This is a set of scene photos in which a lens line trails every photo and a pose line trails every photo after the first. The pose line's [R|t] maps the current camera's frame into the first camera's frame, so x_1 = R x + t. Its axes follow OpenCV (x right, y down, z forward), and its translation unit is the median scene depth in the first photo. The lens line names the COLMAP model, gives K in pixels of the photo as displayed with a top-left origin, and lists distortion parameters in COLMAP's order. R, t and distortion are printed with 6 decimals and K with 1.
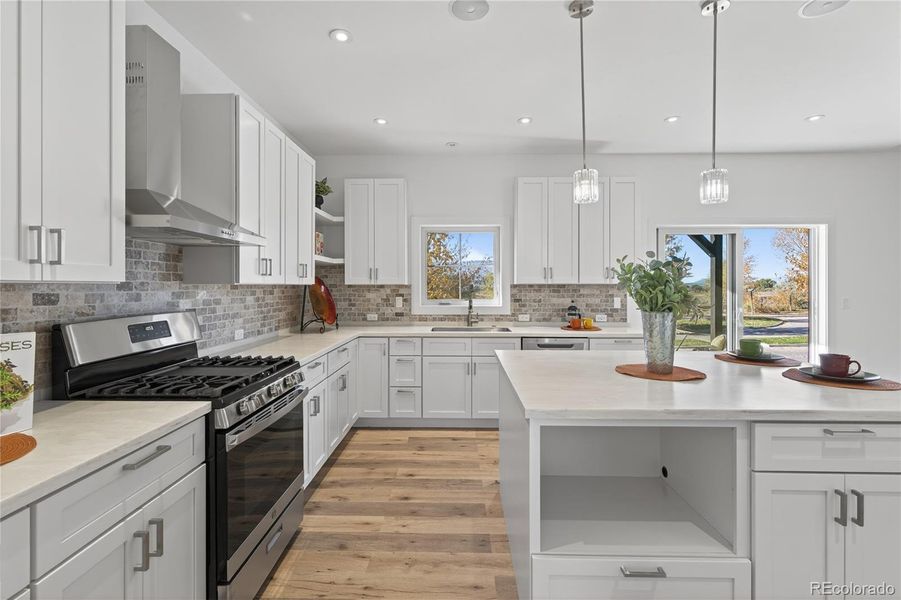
lens RADIAL K [[415.6, 0, 451.7], [0, 415.6, 283.7], [0, 0, 1]] dist [-0.001581, 0.001032]
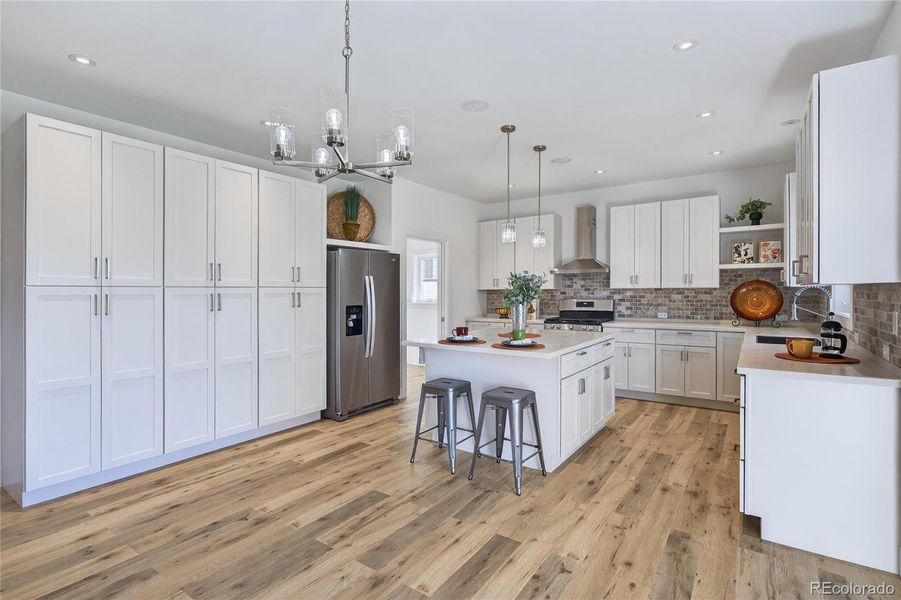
lens RADIAL K [[435.0, 0, 451.0], [0, 435.0, 291.0], [0, 0, 1]] dist [-0.000223, -0.000544]
pose [[-0.567096, 0.006238, -0.823628, 1.078984], [0.013708, 0.999904, -0.001865, 0.003796], [0.823537, -0.012348, -0.567127, 0.888665]]
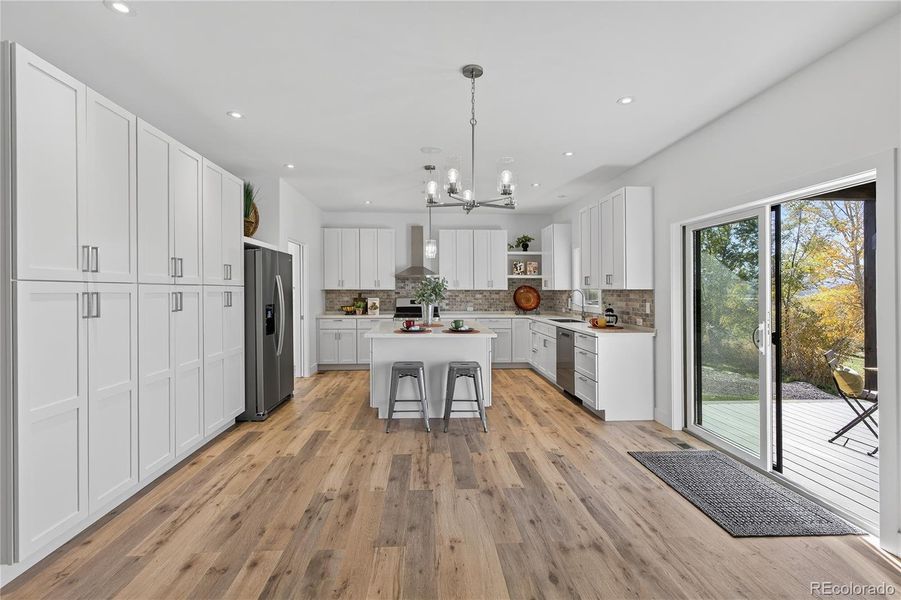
lens RADIAL K [[403.3, 0, 443.7], [0, 403.3, 285.8], [0, 0, 1]] dist [-0.007828, 0.002192]
pose [[0.061802, -0.009699, -0.998041, 1.359509], [0.004772, 0.999944, -0.009422, -0.001039], [0.998077, -0.004180, 0.061845, 0.452452]]
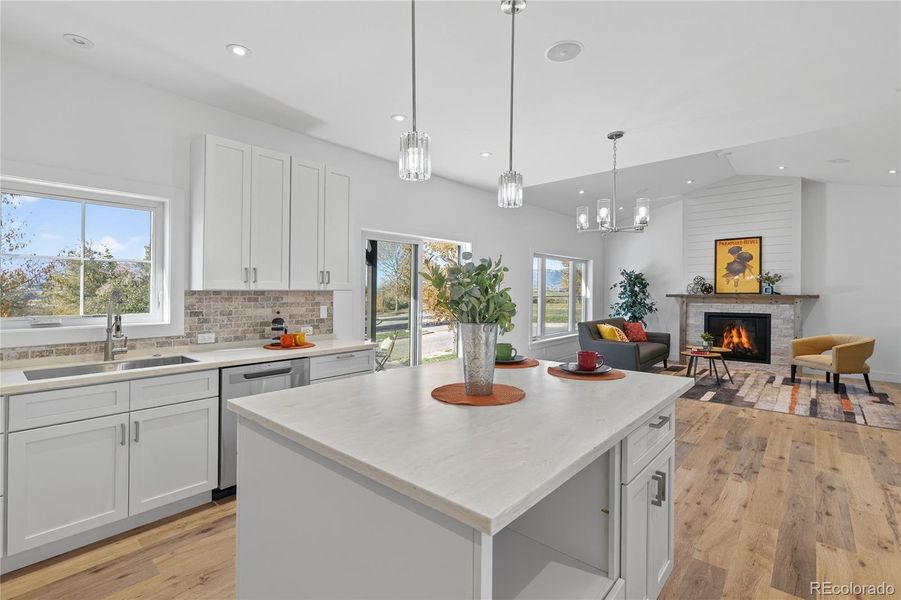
lens RADIAL K [[415.6, 0, 453.8], [0, 415.6, 289.7], [0, 0, 1]] dist [-0.001581, 0.001032]
pose [[0.645316, 0.003945, 0.763905, -0.092697], [-0.003821, 0.999991, -0.001937, 0.000016], [-0.763906, -0.001669, 0.645325, 0.232832]]
